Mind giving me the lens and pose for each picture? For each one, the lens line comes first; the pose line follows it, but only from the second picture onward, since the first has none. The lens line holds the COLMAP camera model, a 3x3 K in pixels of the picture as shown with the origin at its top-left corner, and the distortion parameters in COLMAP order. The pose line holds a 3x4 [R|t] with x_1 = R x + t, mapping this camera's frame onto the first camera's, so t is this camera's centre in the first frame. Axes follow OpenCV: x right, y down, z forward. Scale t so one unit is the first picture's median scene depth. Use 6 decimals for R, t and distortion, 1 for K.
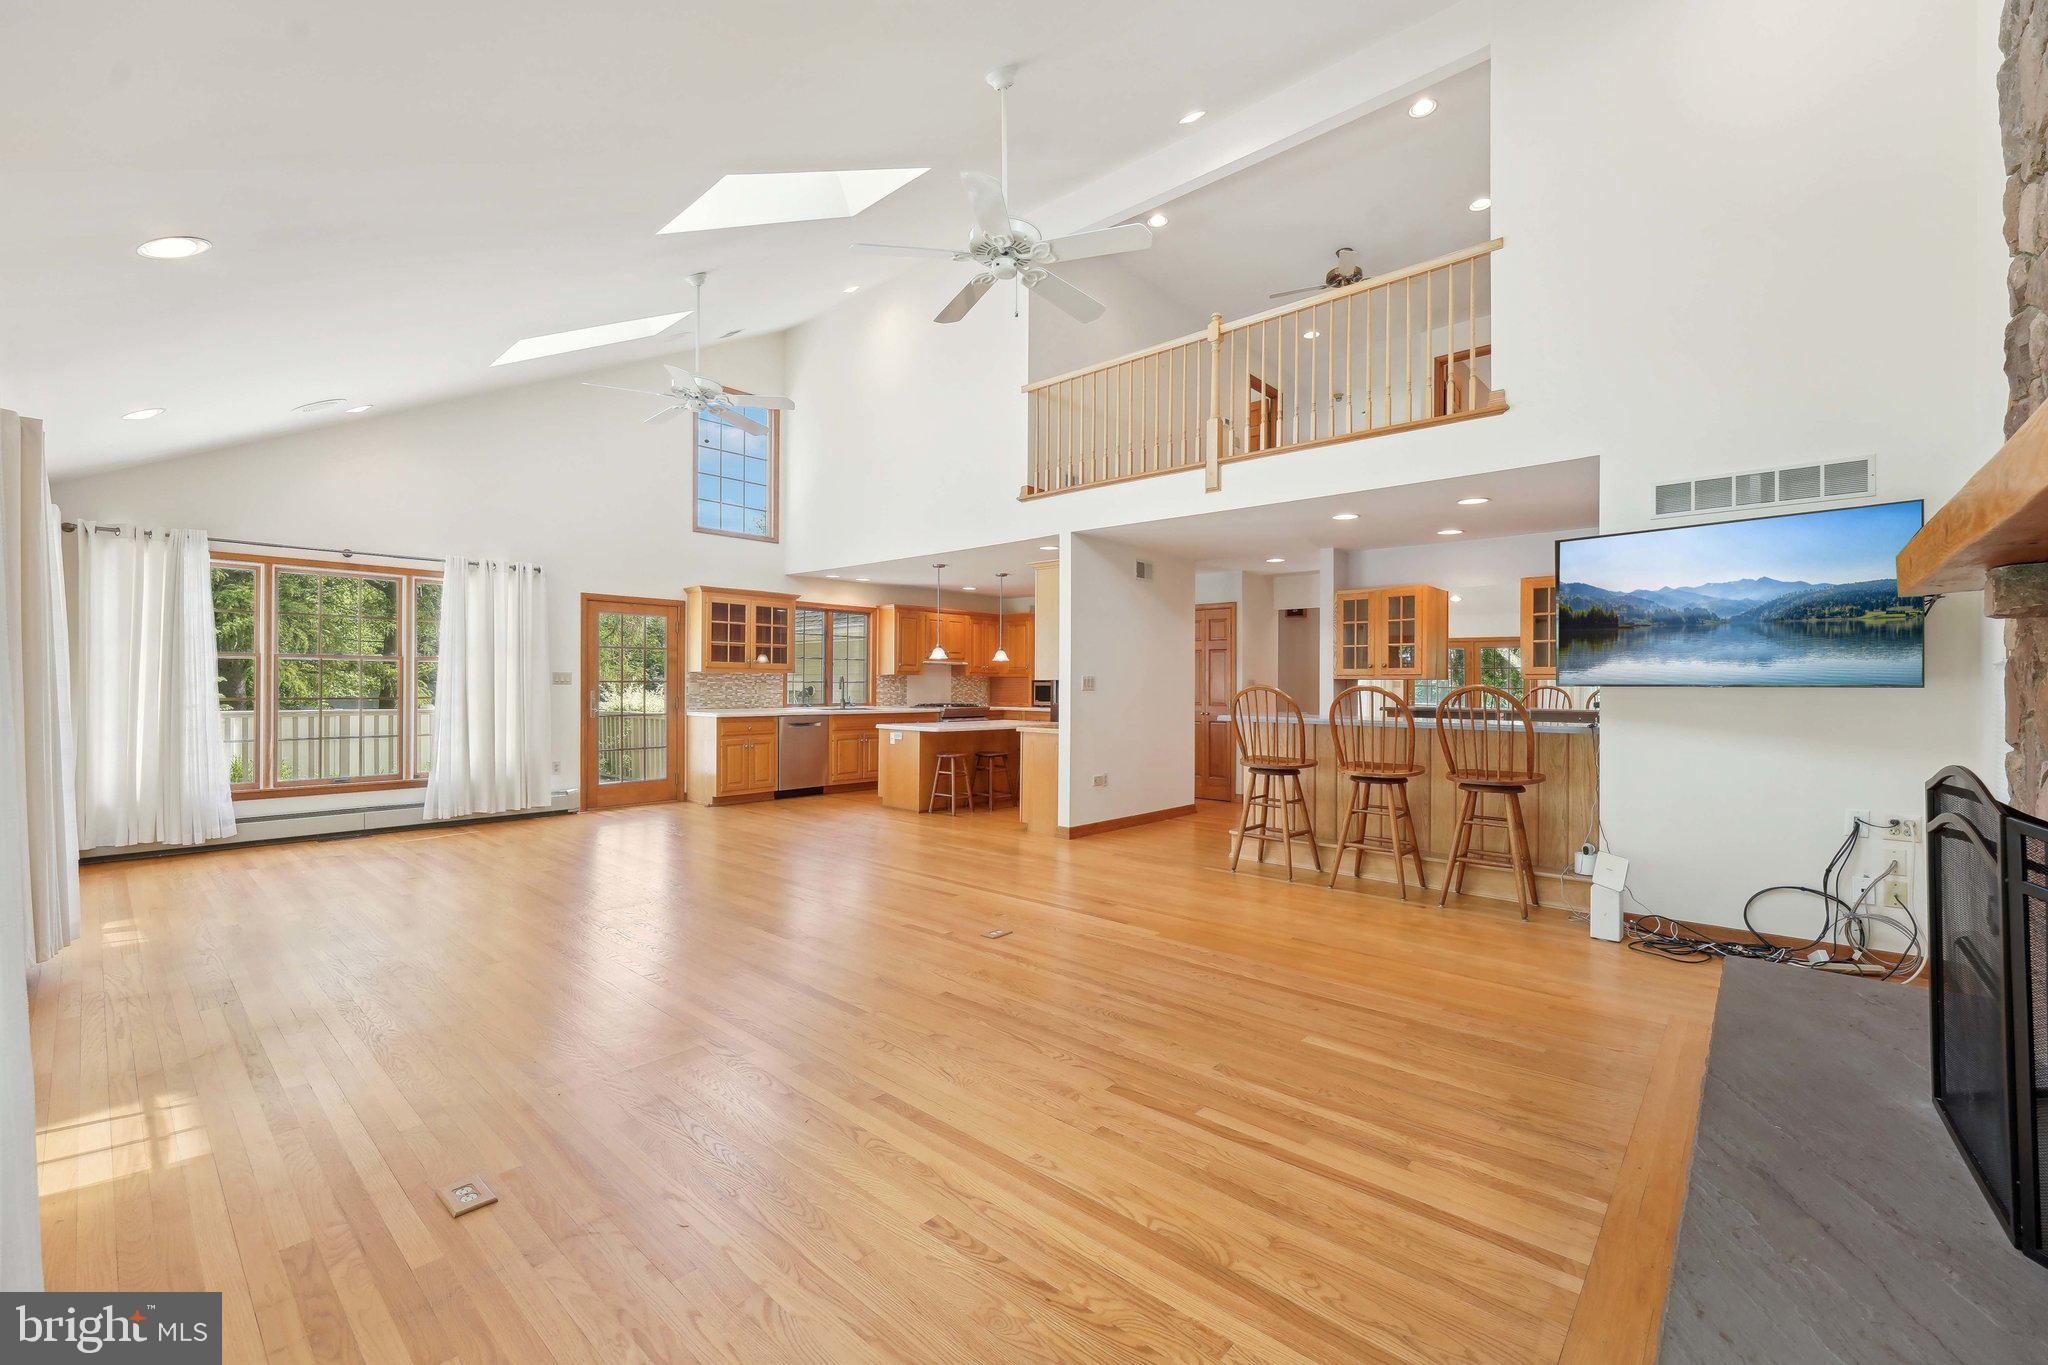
lens RADIAL K [[797.1, 0, 1024.0], [0, 797.1, 682.5], [0, 0, 1]] dist [-0.001363, -0.000077]
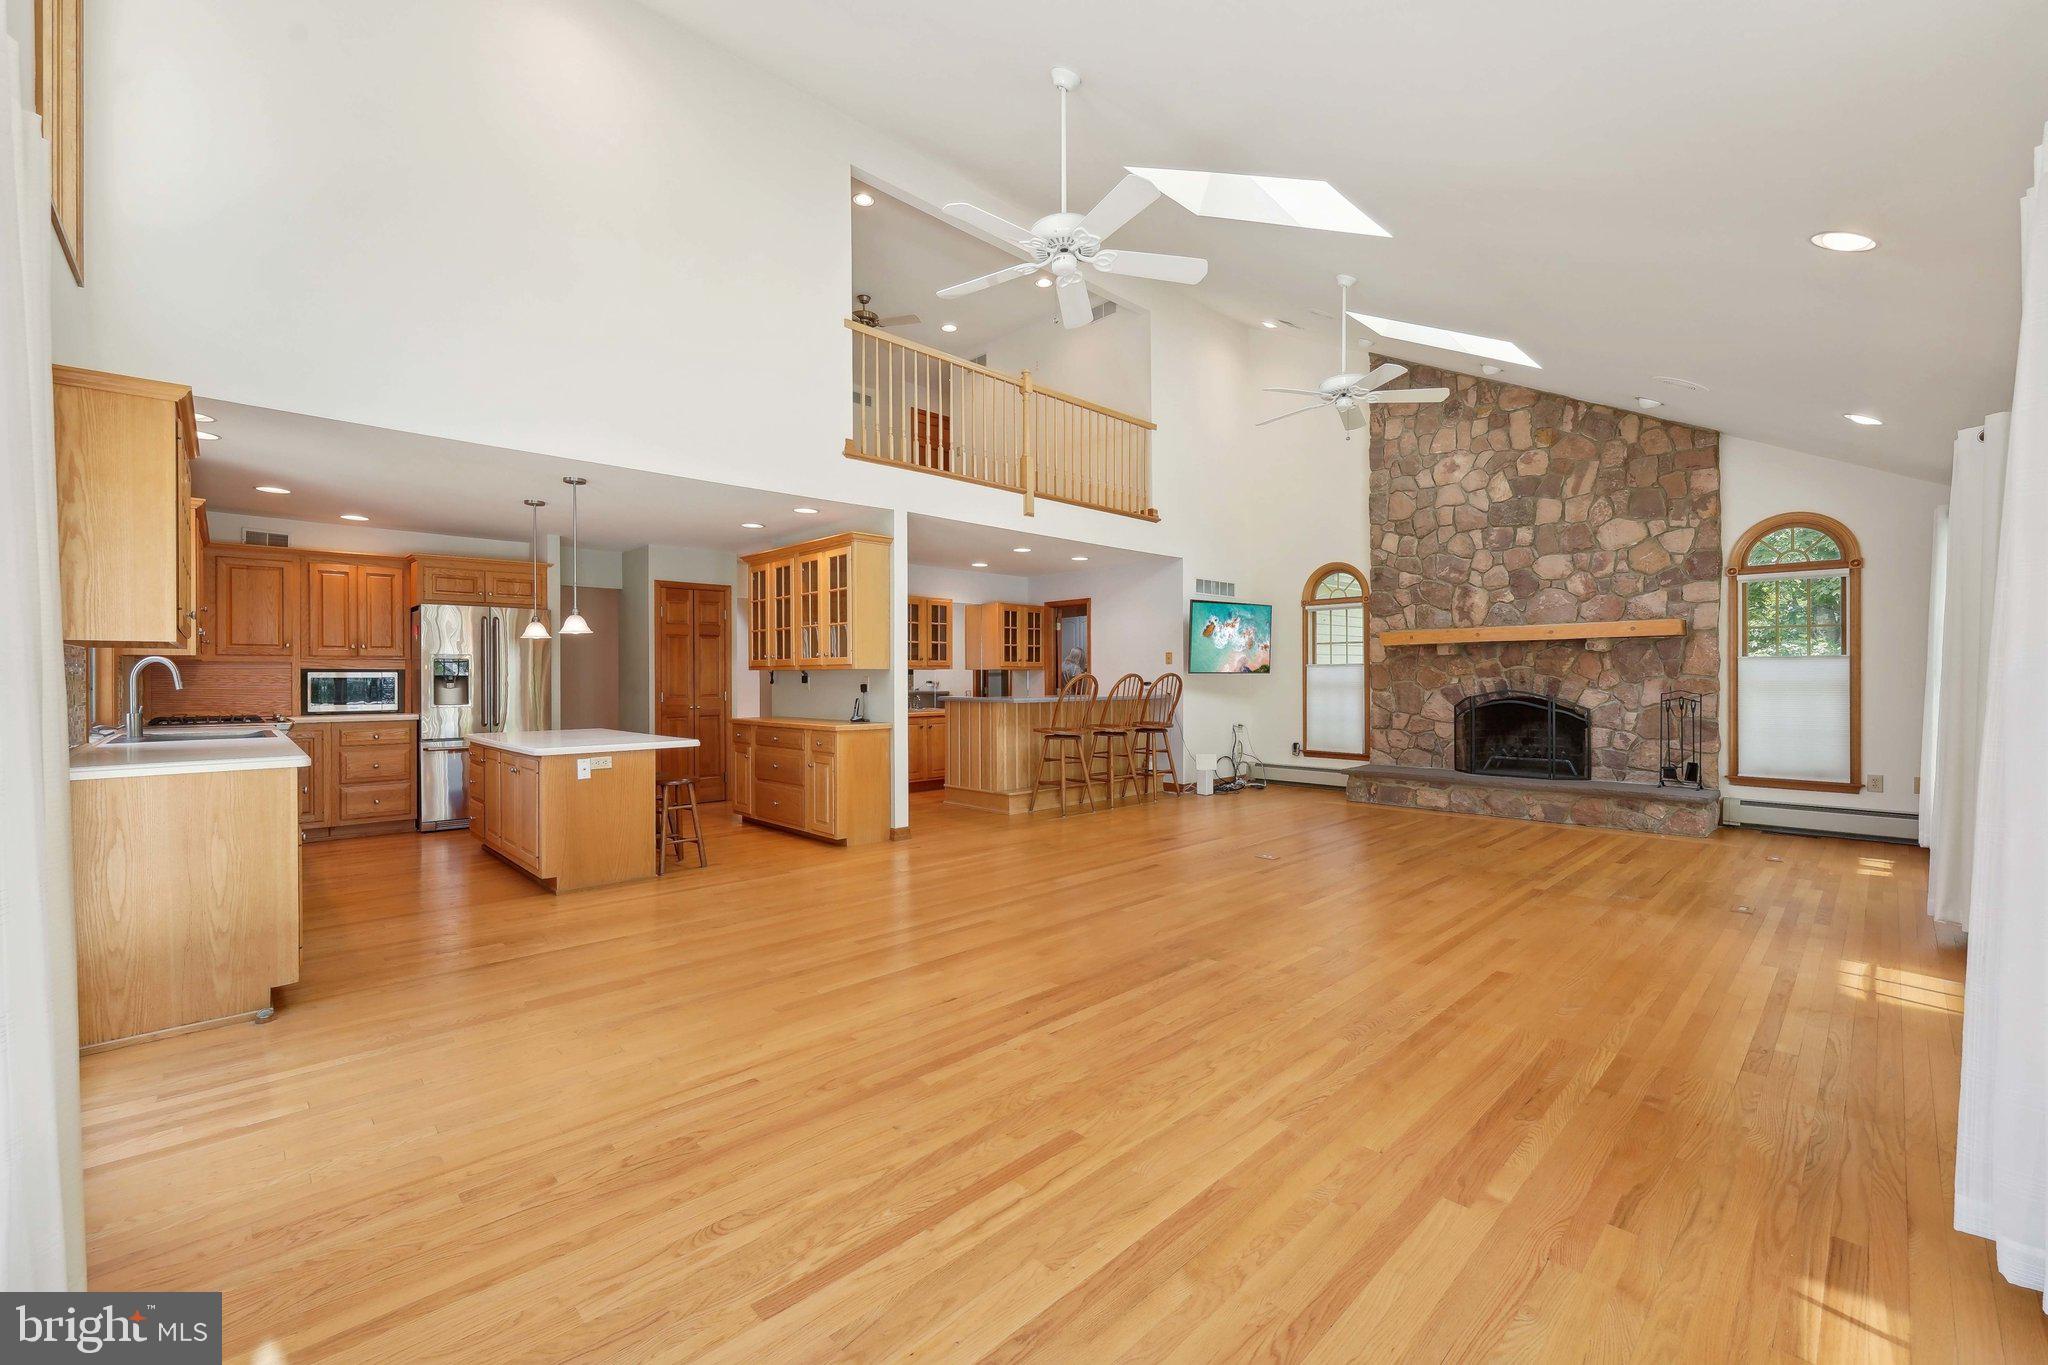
lens RADIAL K [[839.9, 0, 994.8], [0, 839.9, 673.1], [0, 0, 1]] dist [-0.000893, 0.000064]
pose [[0.111028, -0.002028, 0.993815, -0.686522], [0.000744, 0.999998, 0.001958, -0.000635], [-0.993817, 0.000523, 0.111029, 0.595040]]
